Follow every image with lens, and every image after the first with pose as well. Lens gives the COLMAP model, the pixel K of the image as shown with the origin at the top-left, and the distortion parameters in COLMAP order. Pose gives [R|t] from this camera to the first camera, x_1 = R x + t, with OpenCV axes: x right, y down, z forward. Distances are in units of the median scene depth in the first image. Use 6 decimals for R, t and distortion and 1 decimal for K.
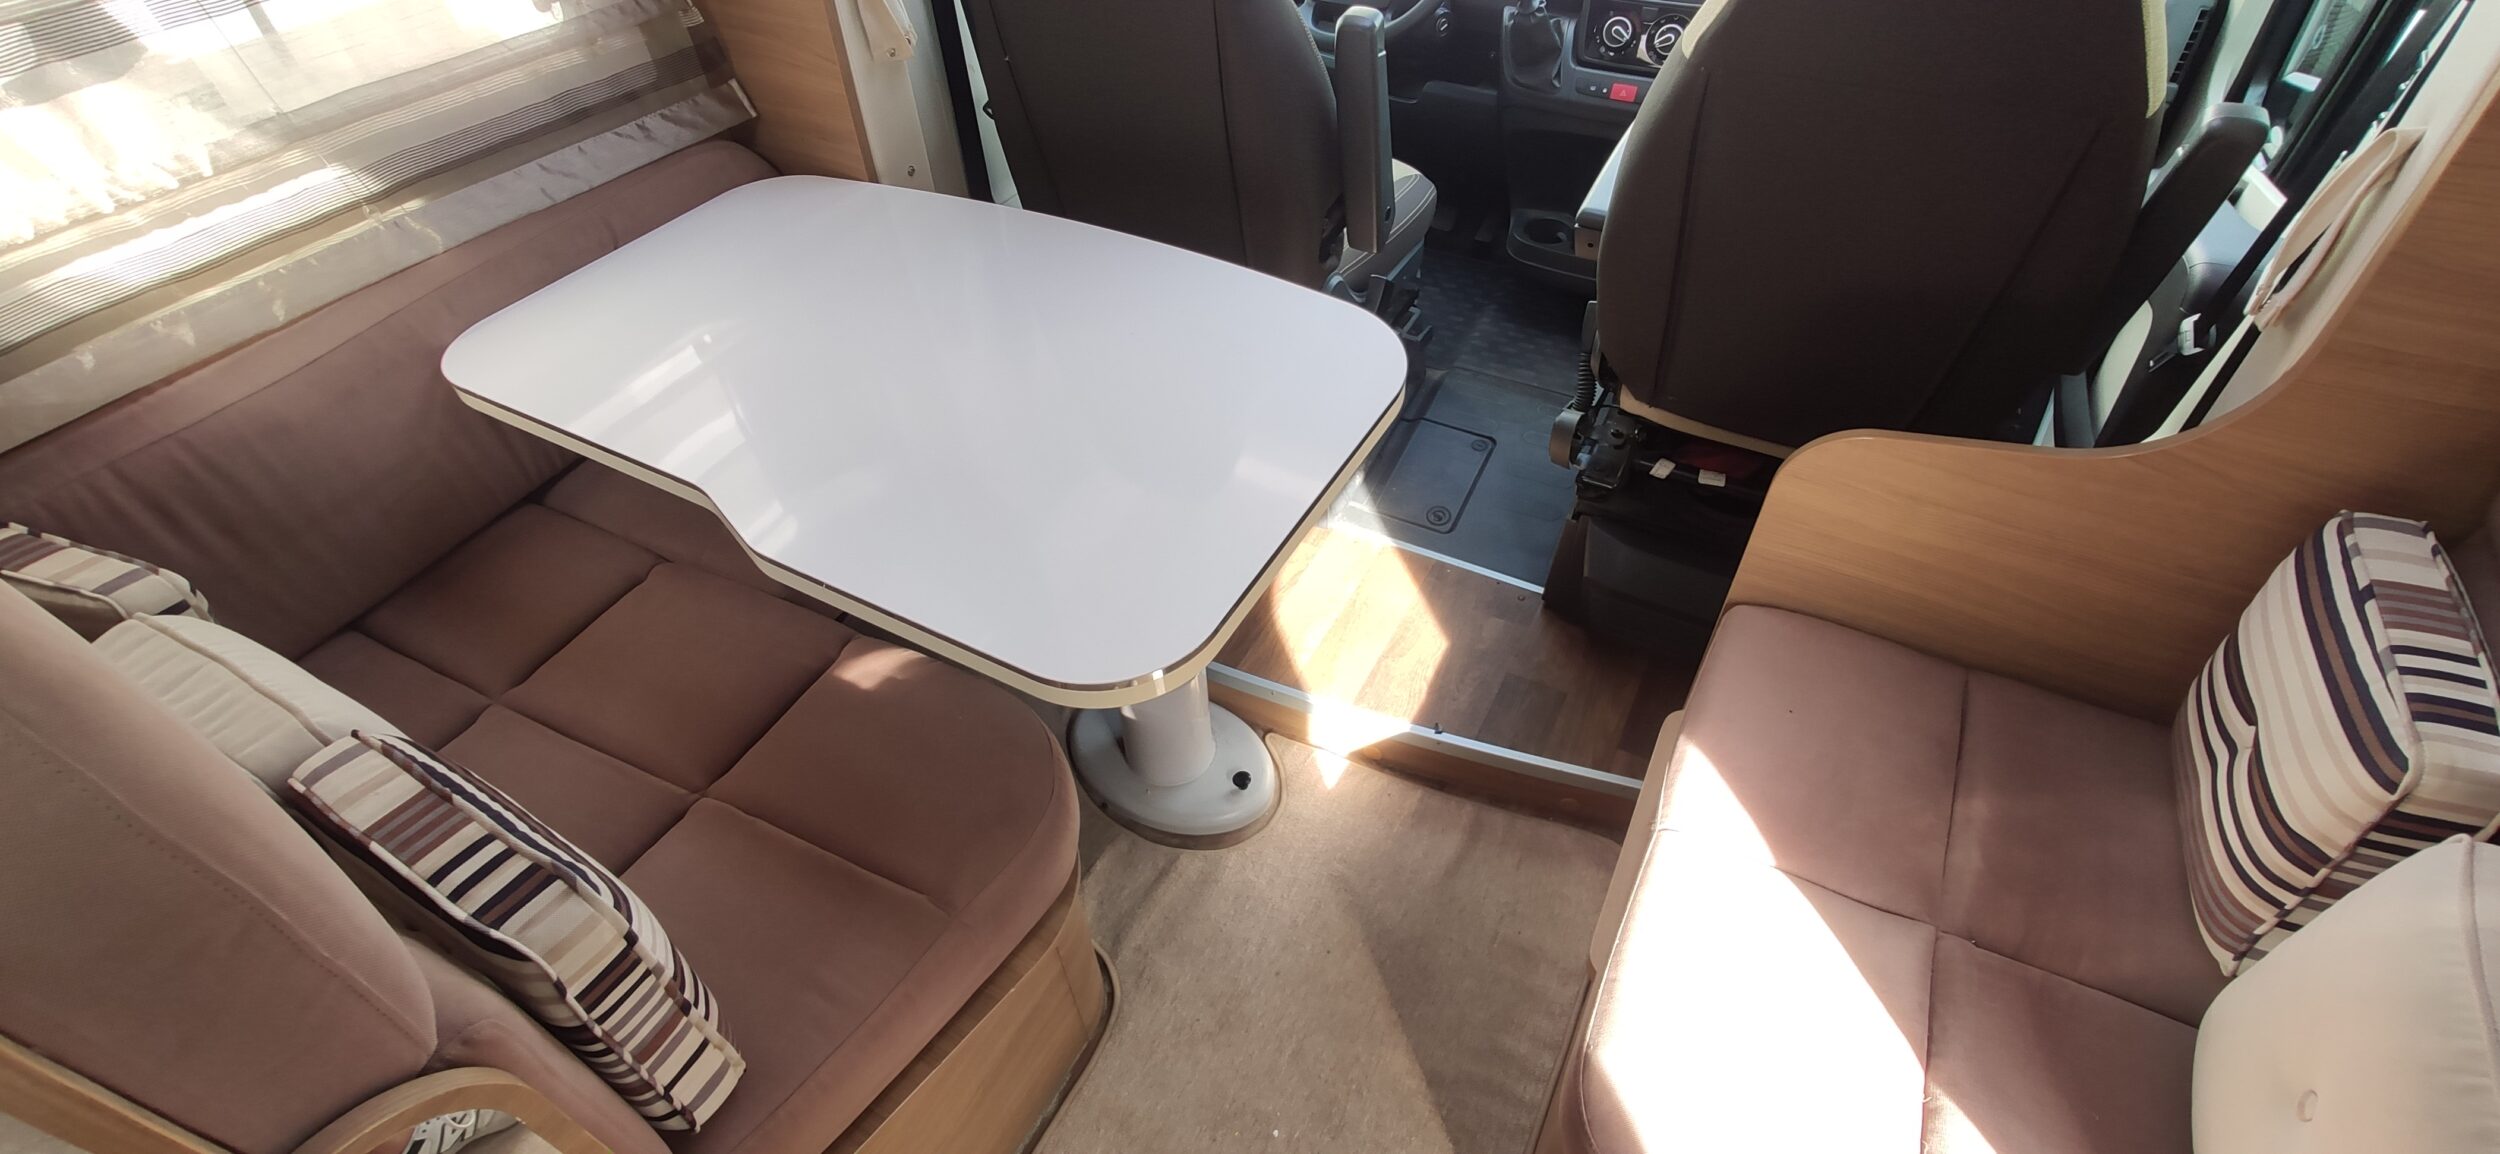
lens RADIAL K [[1077.5, 0, 1267.6], [0, 1077.5, 584.6], [0, 0, 1]] dist [-0.013013, 0.000449]
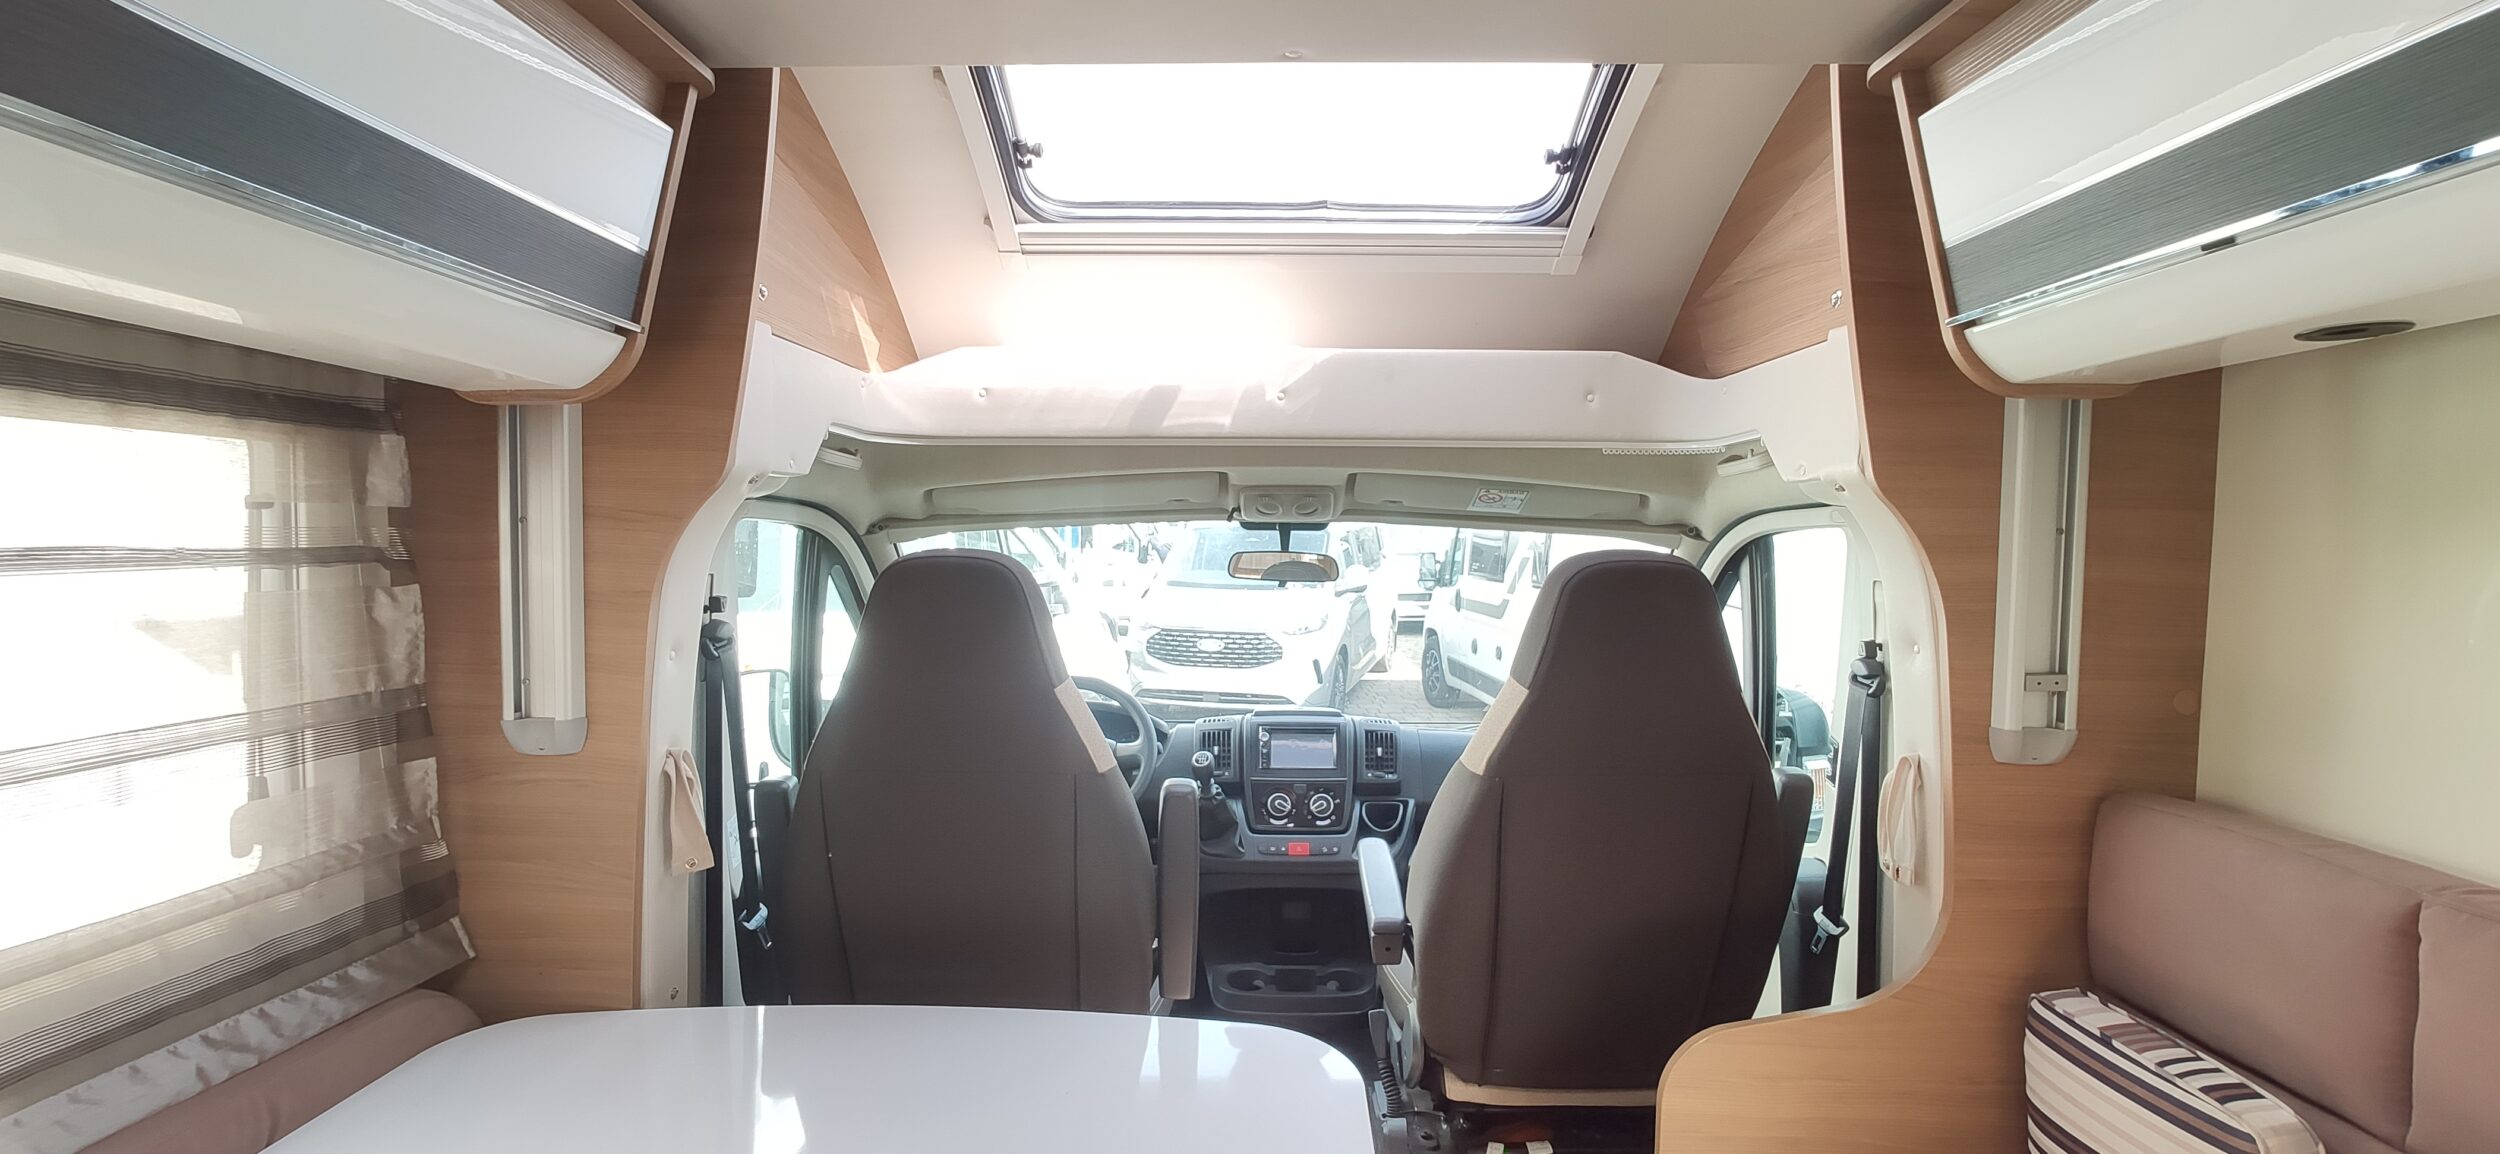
lens RADIAL K [[1087.1, 0, 1264.0], [0, 1087.1, 593.2], [0, 0, 1]] dist [-0.036089, 0.020418]
pose [[0.885351, 0.005854, 0.464887, -0.362006], [0.305100, 0.747180, -0.590454, 0.039043], [-0.350811, 0.664596, 0.659731, 0.044598]]
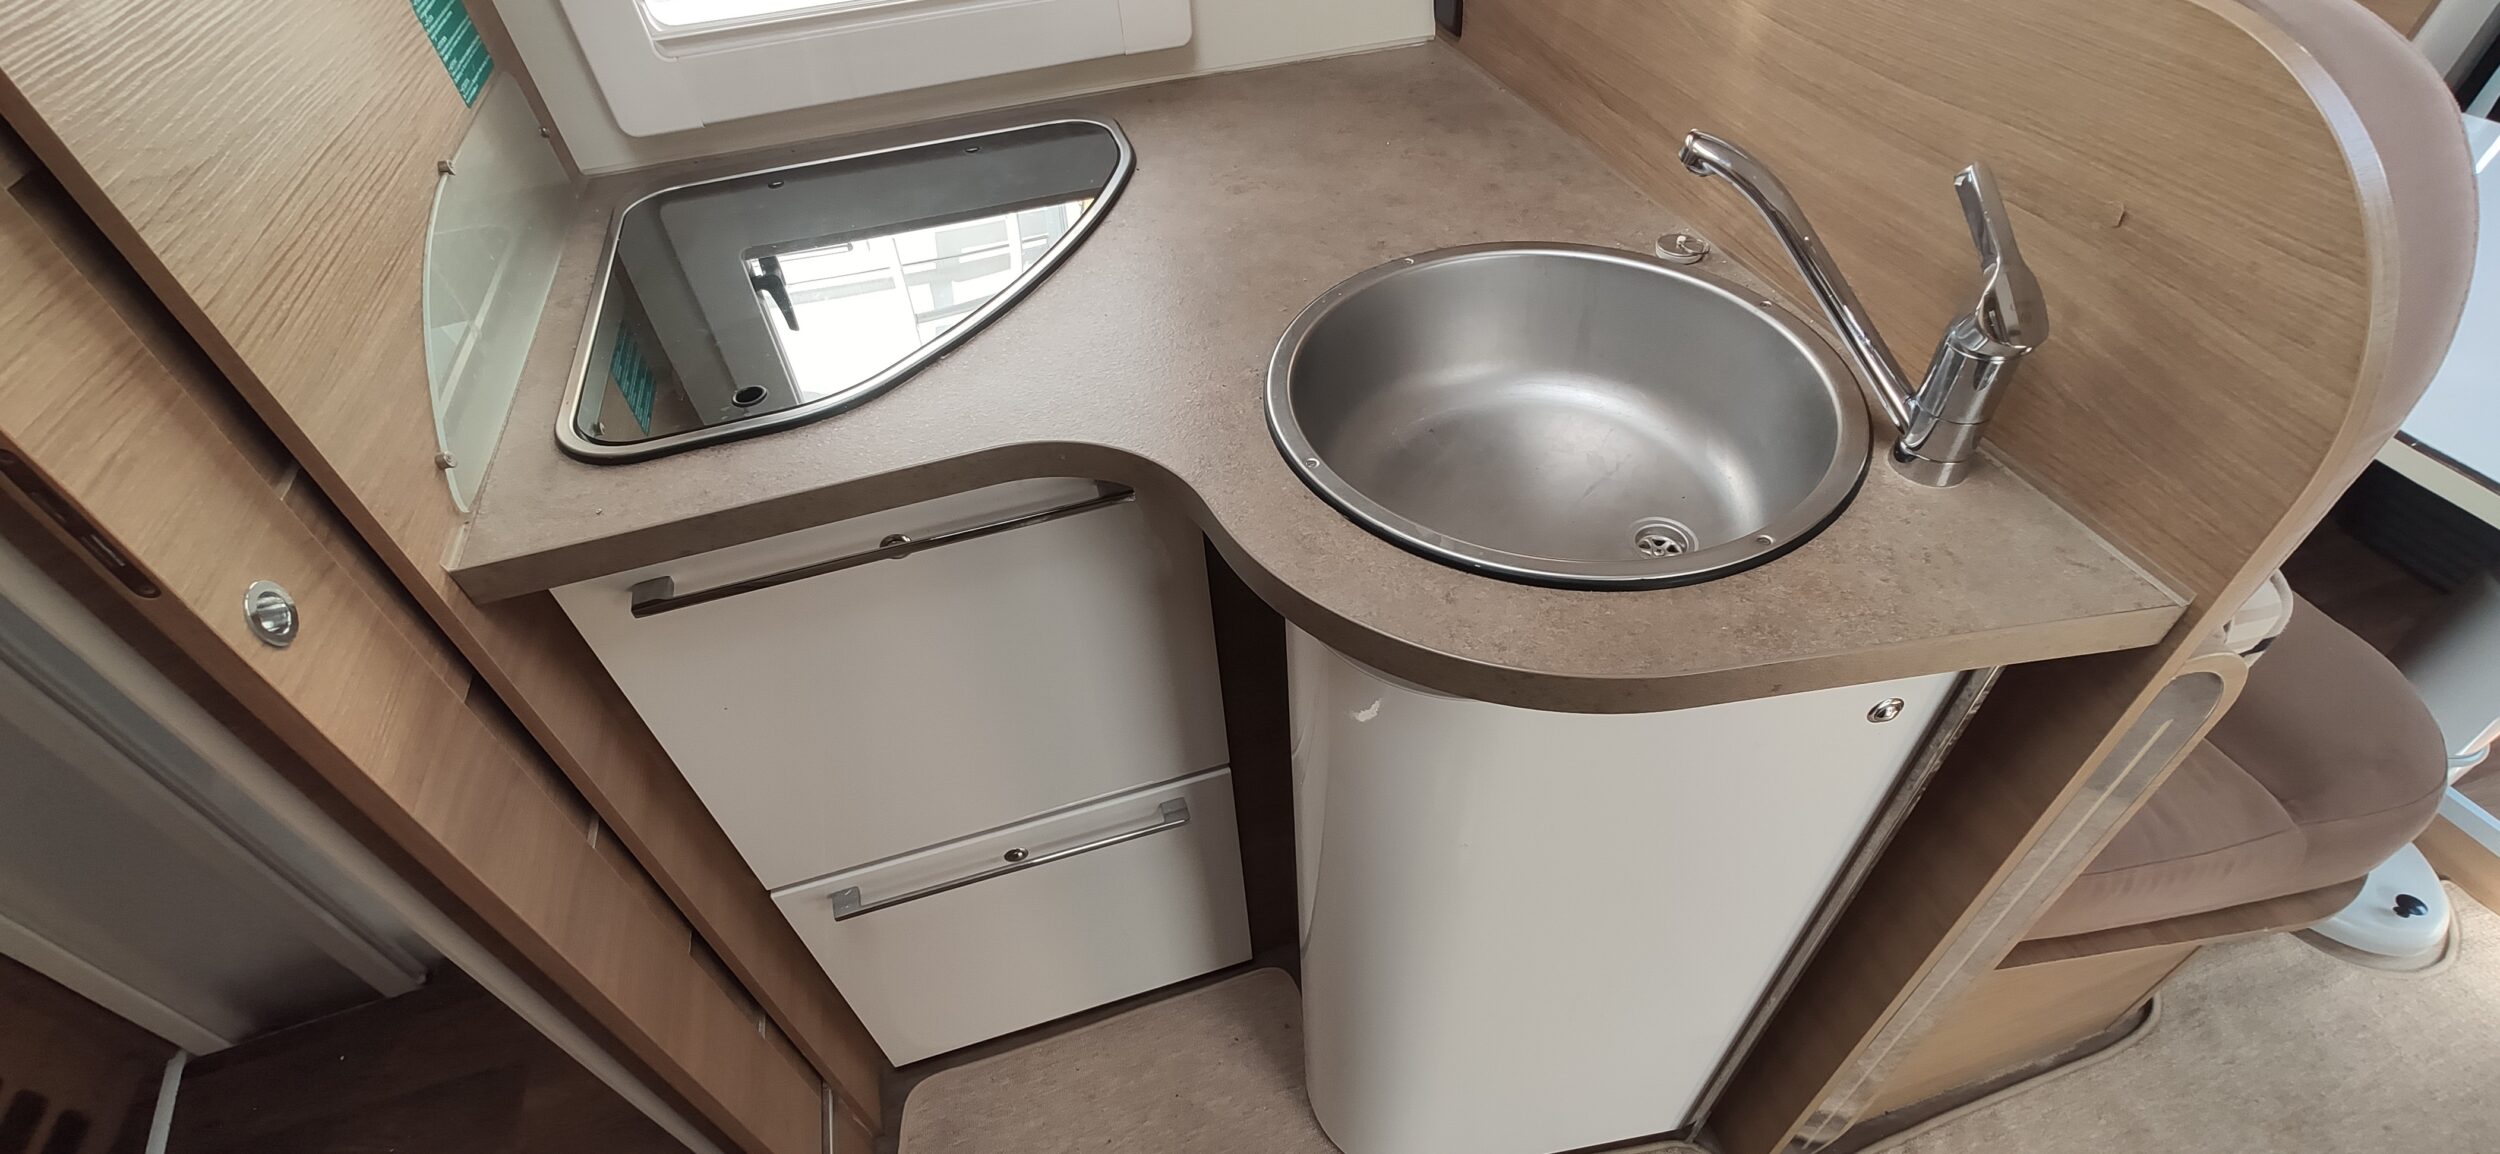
lens RADIAL K [[1077.5, 0, 1267.6], [0, 1077.5, 584.6], [0, 0, 1]] dist [-0.013013, 0.000449]
pose [[0.695839, 0.493529, -0.521764, -0.397683], [-0.472681, 0.861669, 0.184659, 0.286331], [0.540722, 0.118135, 0.832865, -0.180996]]
